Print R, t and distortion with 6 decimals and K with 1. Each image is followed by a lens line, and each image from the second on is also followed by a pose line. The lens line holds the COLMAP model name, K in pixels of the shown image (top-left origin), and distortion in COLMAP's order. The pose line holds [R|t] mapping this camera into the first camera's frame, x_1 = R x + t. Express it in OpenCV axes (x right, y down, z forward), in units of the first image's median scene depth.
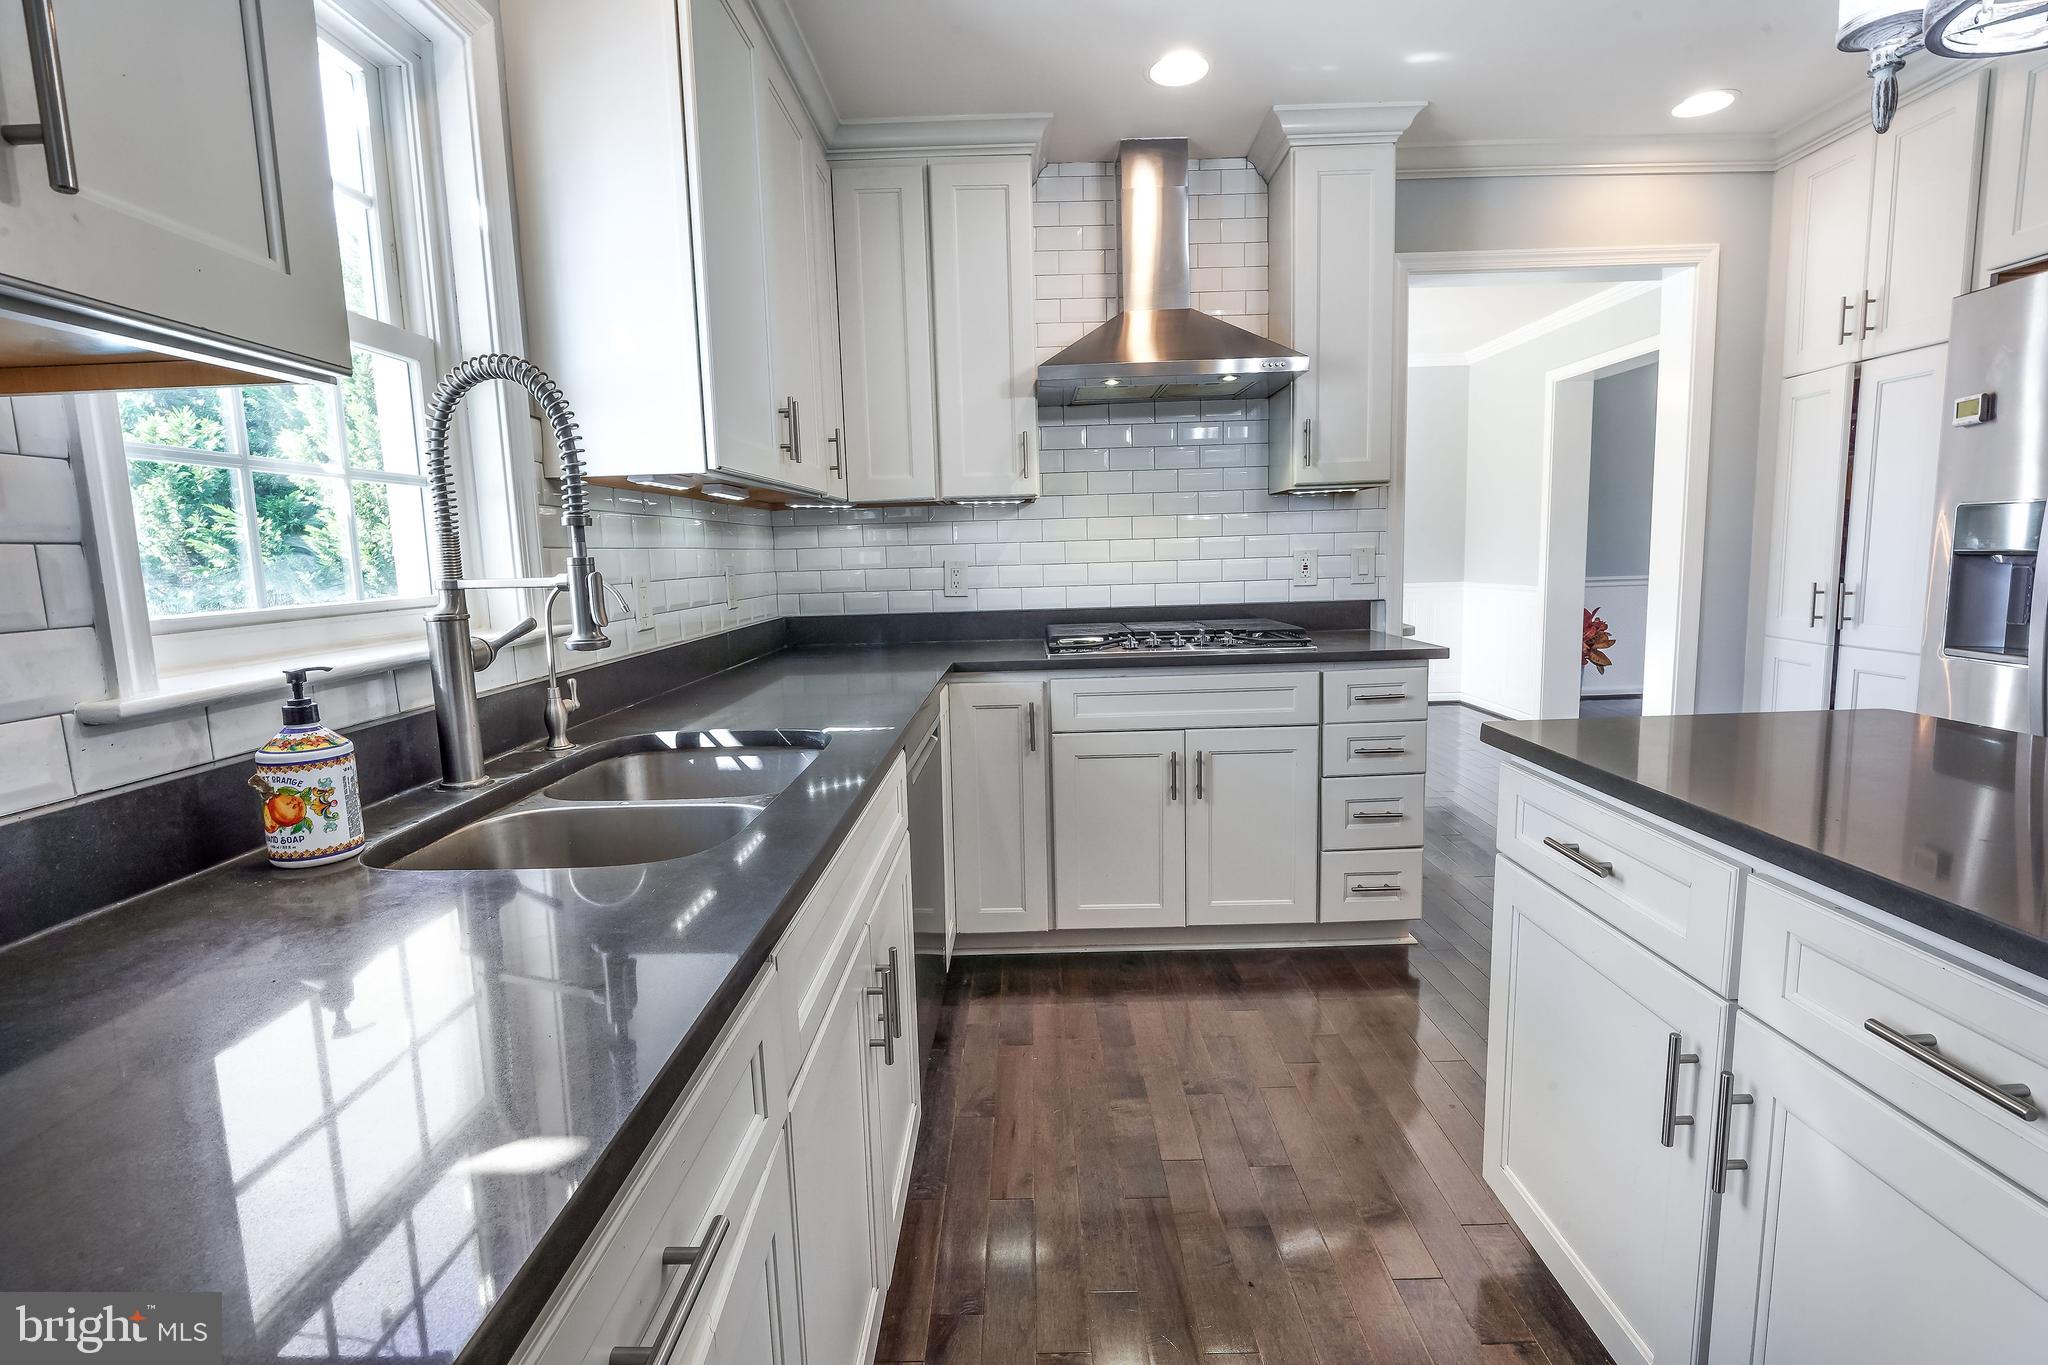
lens RADIAL K [[961.3, 0, 1024.0], [0, 961.3, 682.5], [0, 0, 1]] dist [-0.013116, -0.000745]
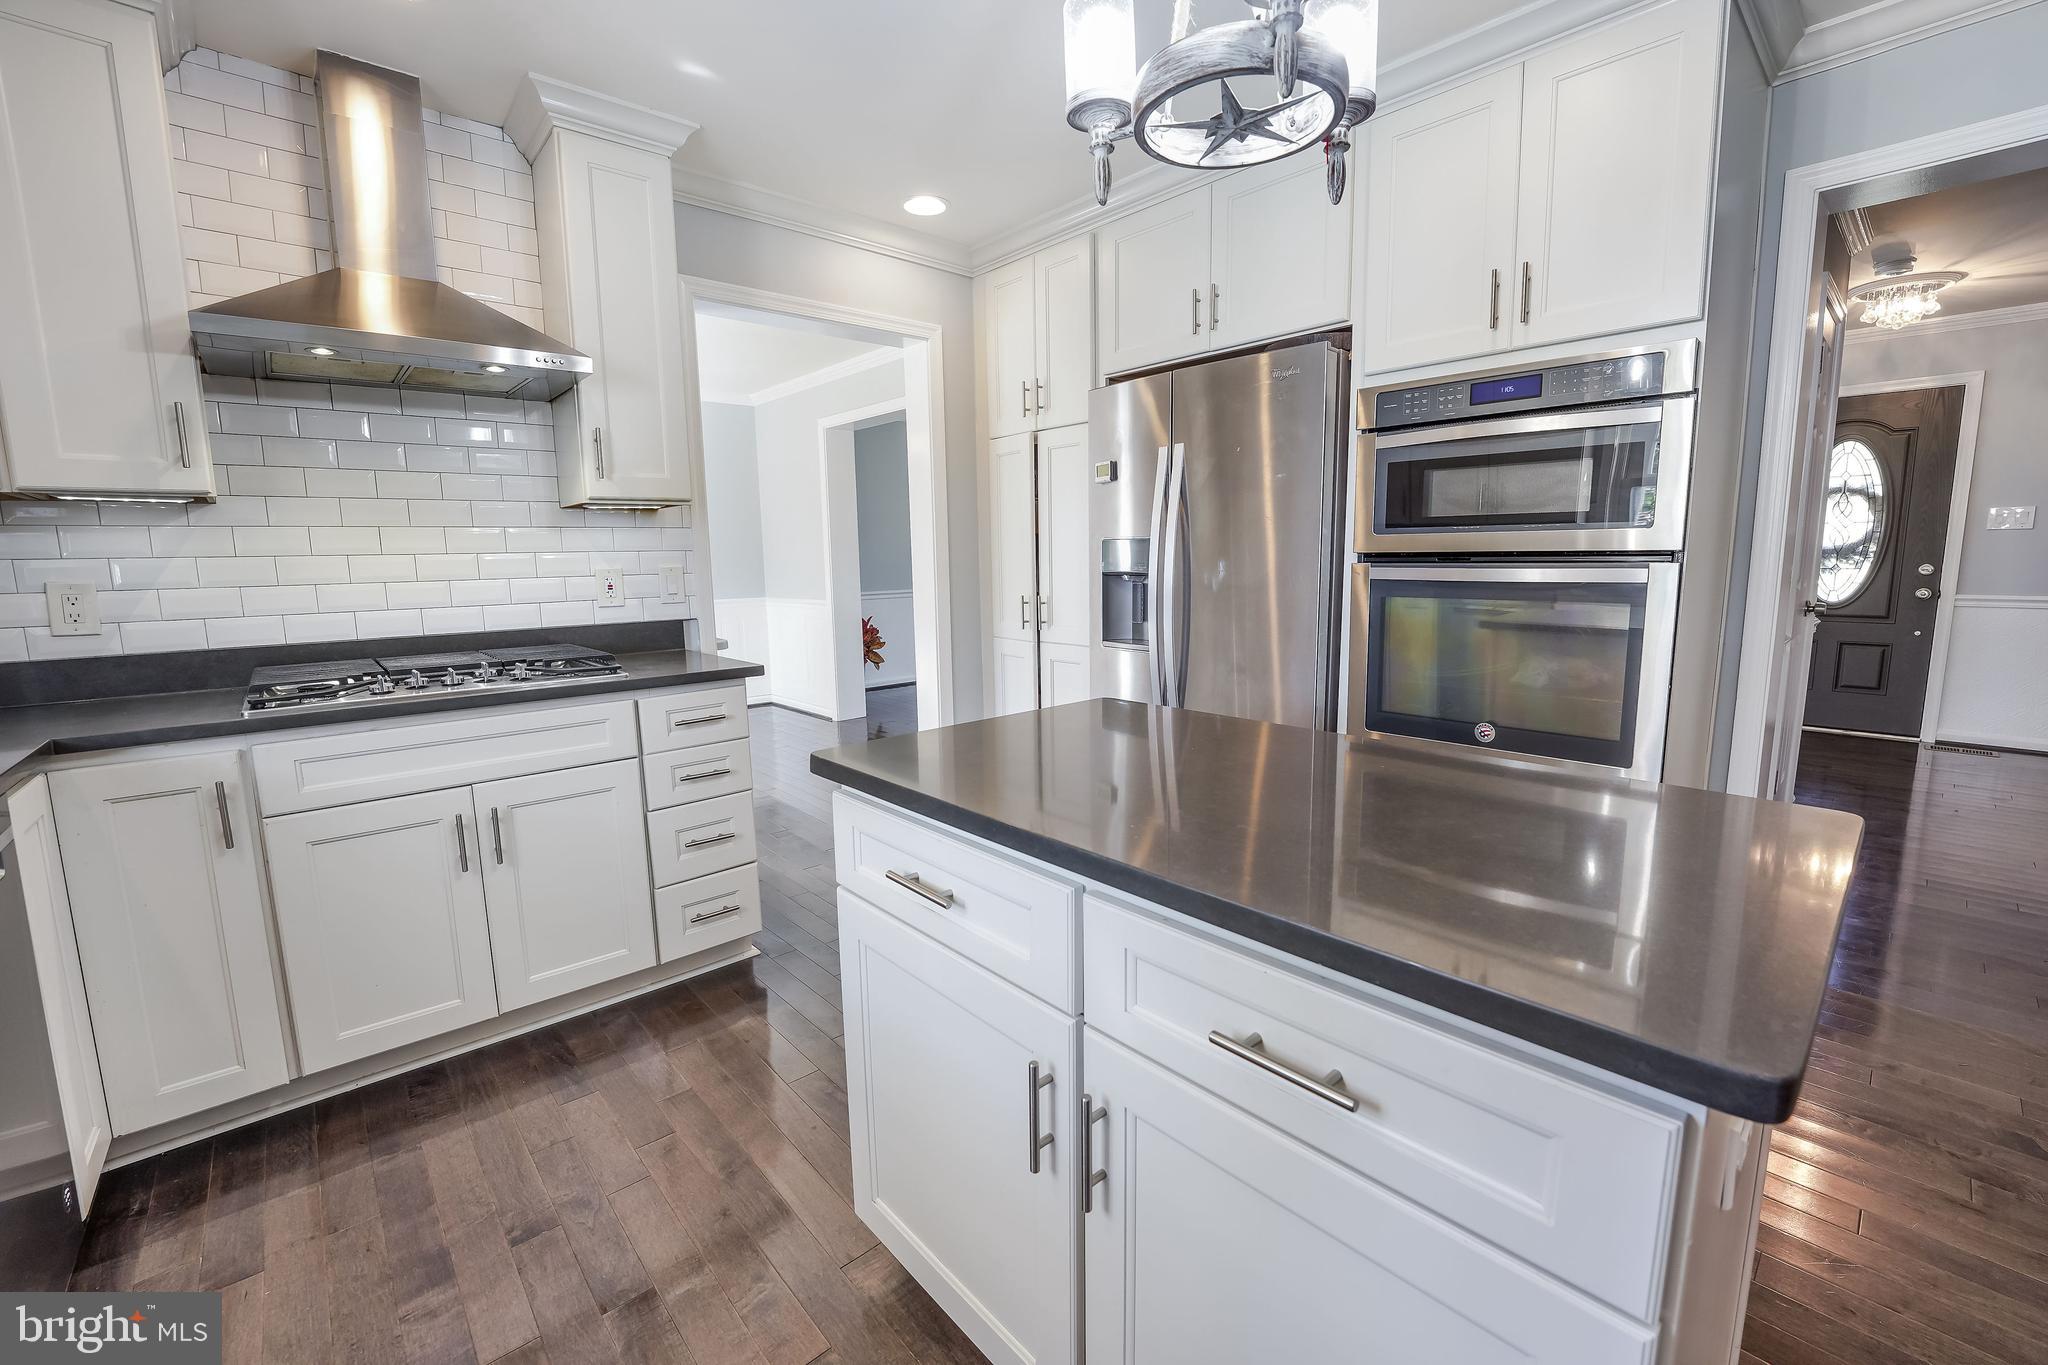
lens RADIAL K [[851.0, 0, 1024.0], [0, 851.0, 682.5], [0, 0, 1]] dist [-0.025269, 0.000297]
pose [[0.748288, -0.079378, 0.658608, 0.050918], [0.081894, 0.996274, 0.027030, -0.018690], [-0.658300, 0.033710, 0.752001, 0.131046]]
